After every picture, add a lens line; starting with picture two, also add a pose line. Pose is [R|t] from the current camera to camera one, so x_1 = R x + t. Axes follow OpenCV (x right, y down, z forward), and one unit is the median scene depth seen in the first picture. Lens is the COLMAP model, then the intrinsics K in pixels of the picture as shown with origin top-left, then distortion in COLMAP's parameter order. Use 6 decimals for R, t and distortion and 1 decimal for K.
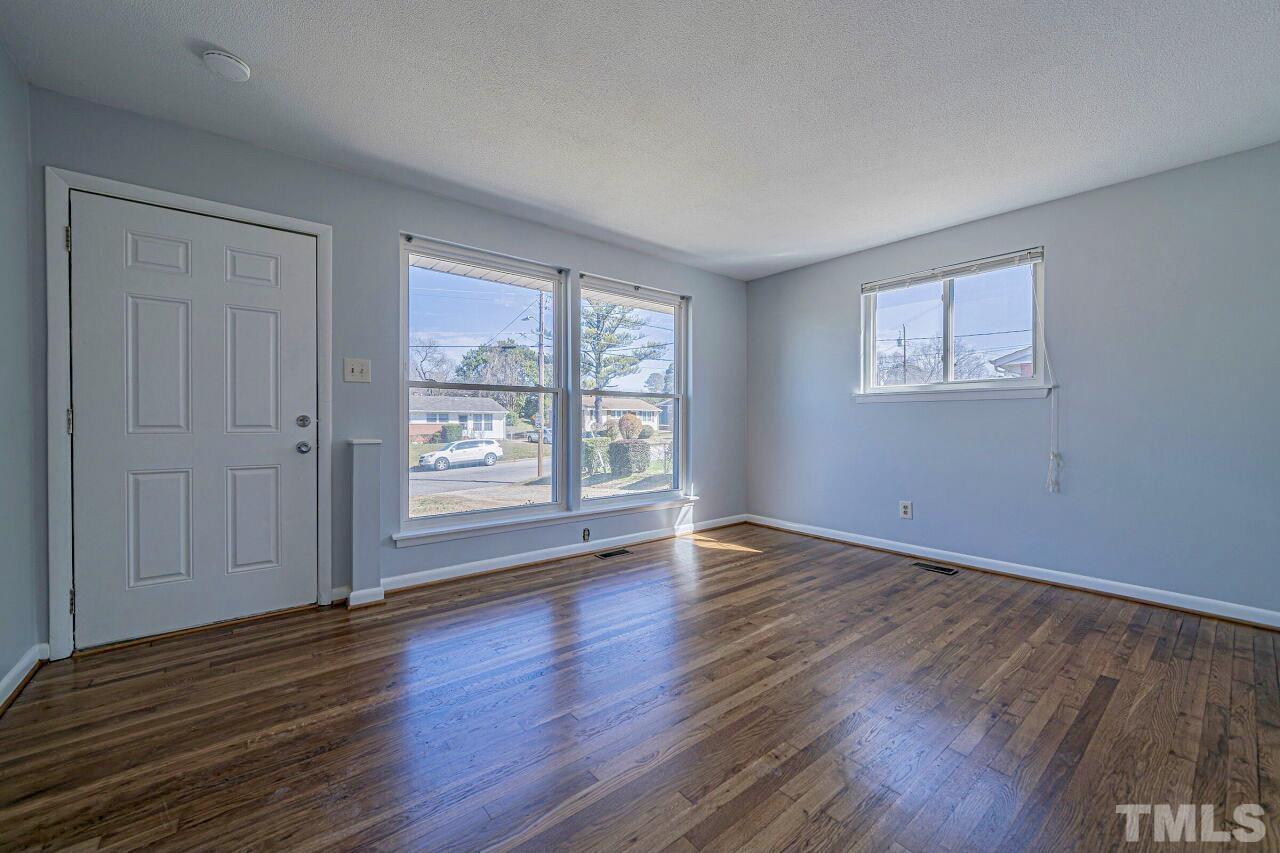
lens RADIAL K [[499.9, 0, 637.1], [0, 499.9, 424.8], [0, 0, 1]] dist [-0.000613, 0.000416]
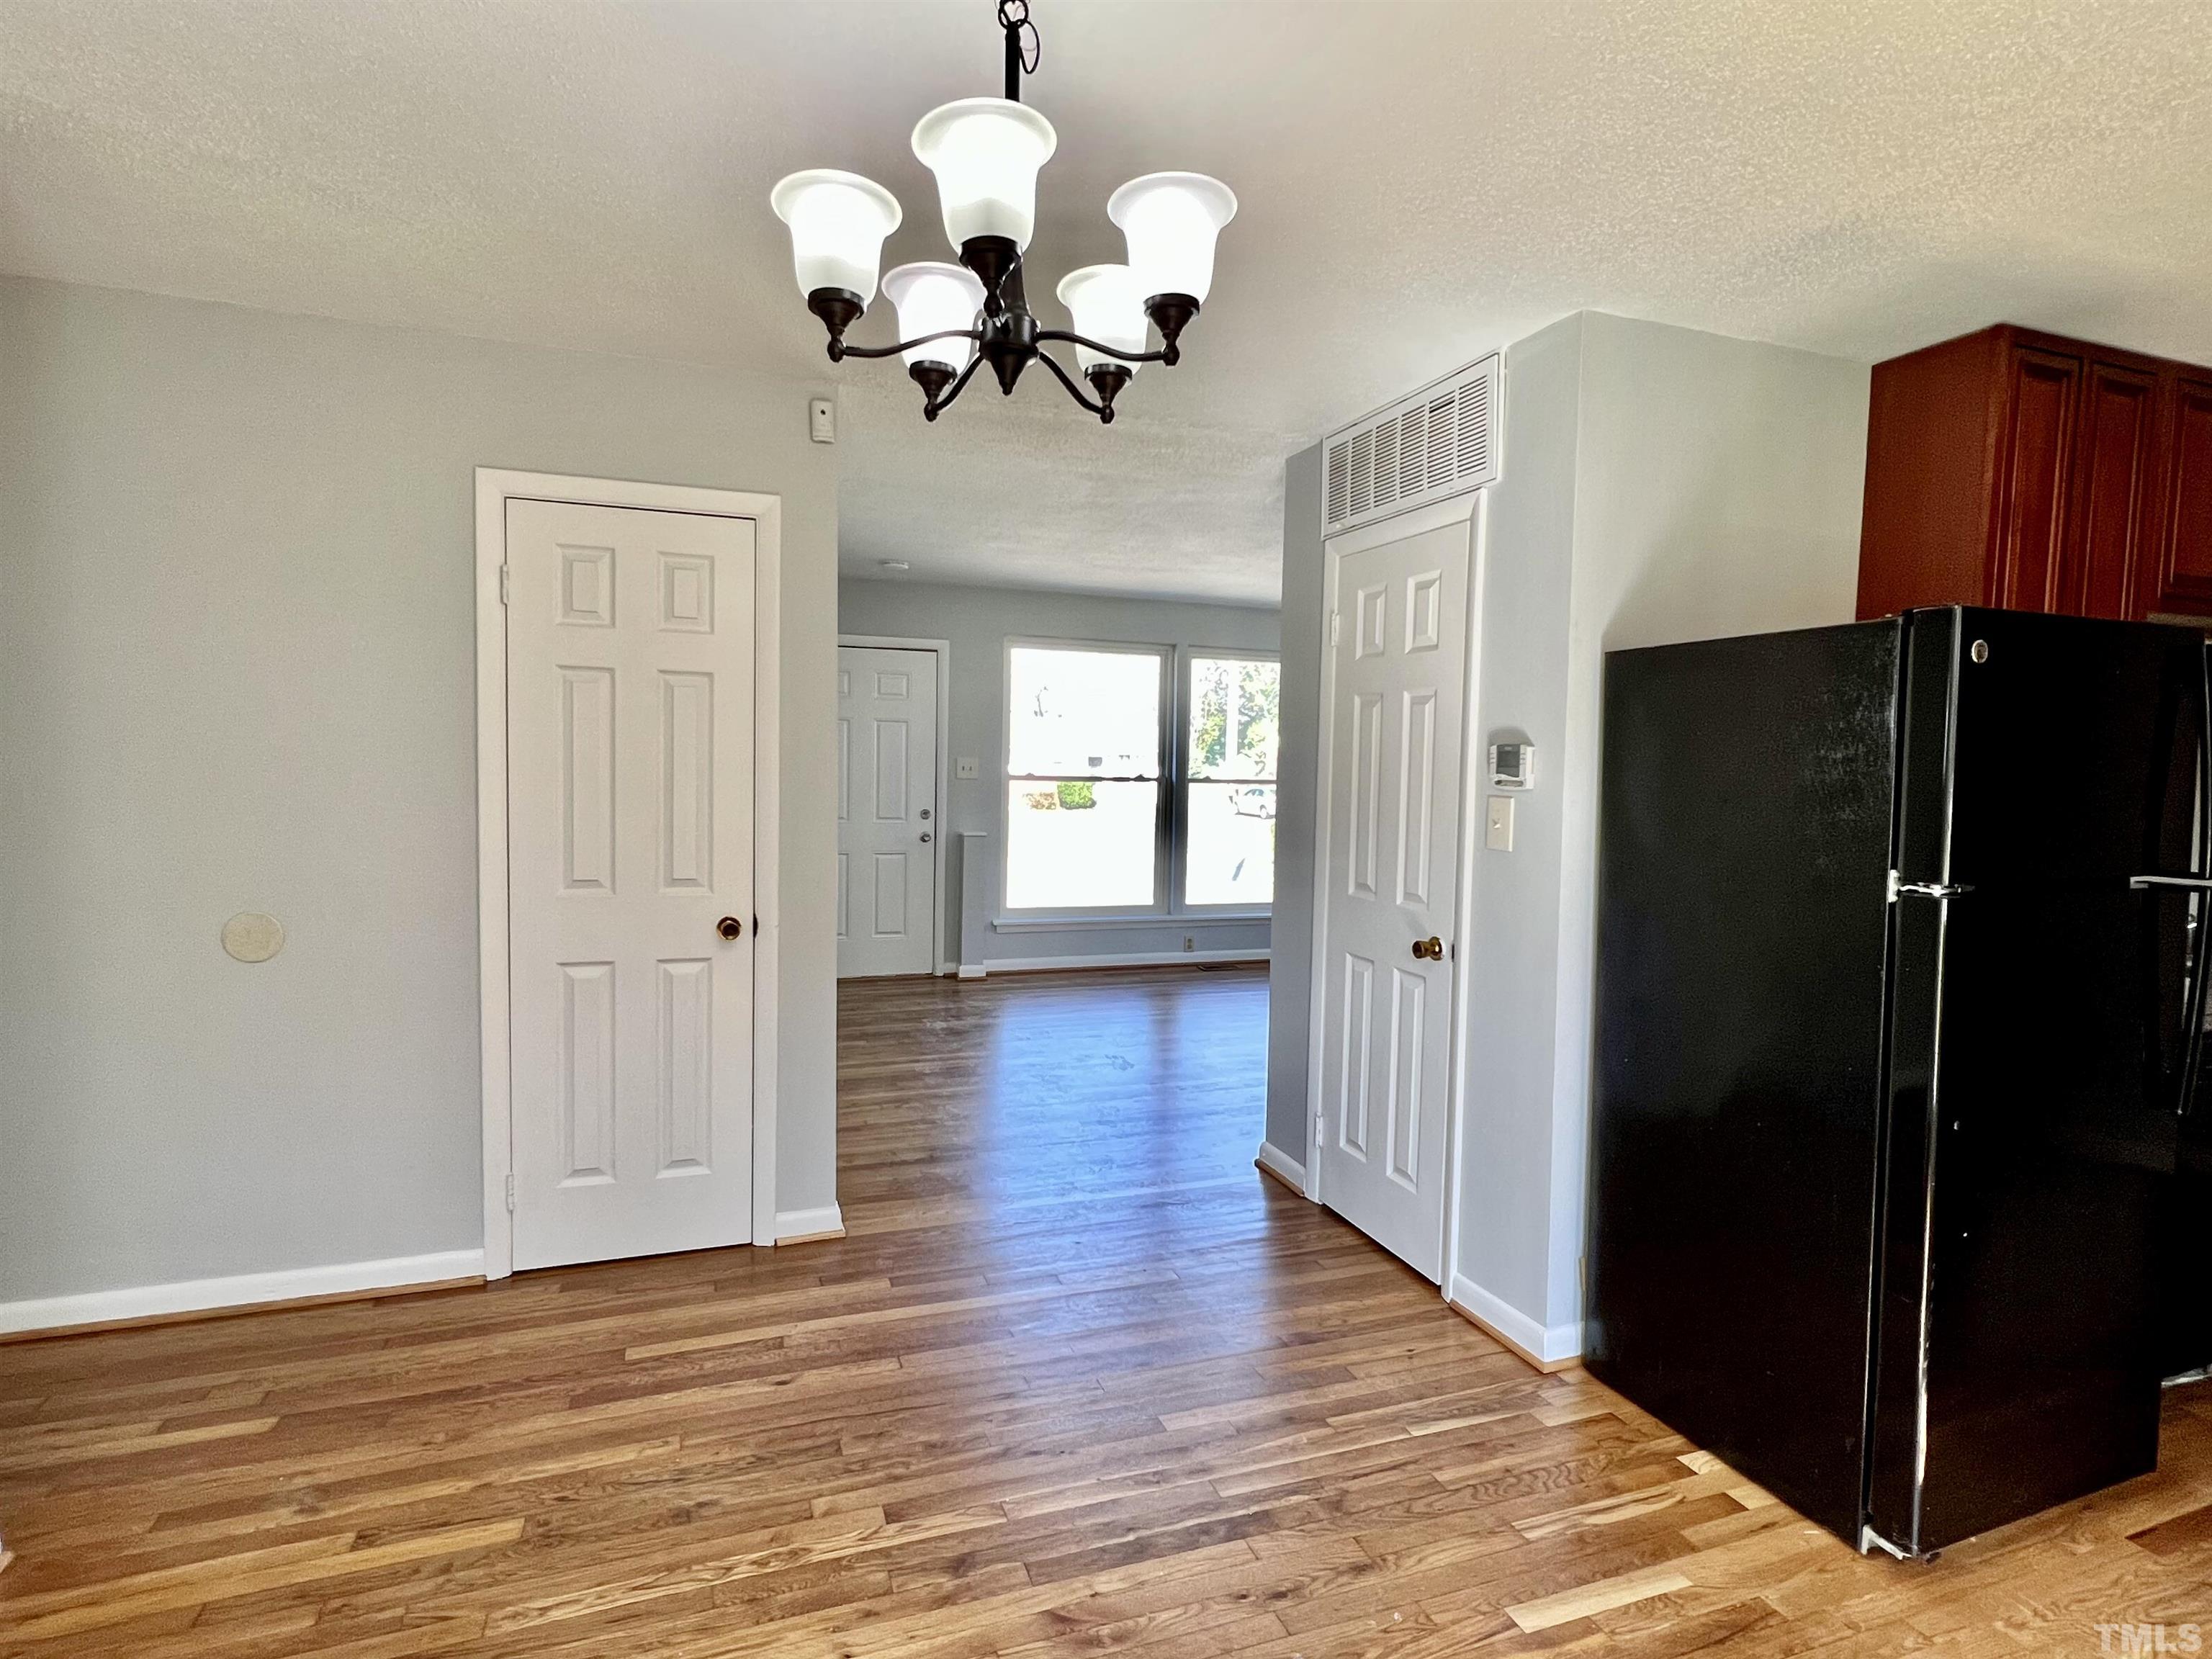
lens RADIAL K [[1123.0, 0, 1107.8], [0, 1123.0, 832.1], [0, 0, 1]] dist [-0.001023, 0.001652]
pose [[0.940101, 0.043233, -0.338144, 0.560830], [-0.022874, 0.997690, 0.063966, -0.131616], [0.340128, -0.052399, 0.938918, -1.197283]]
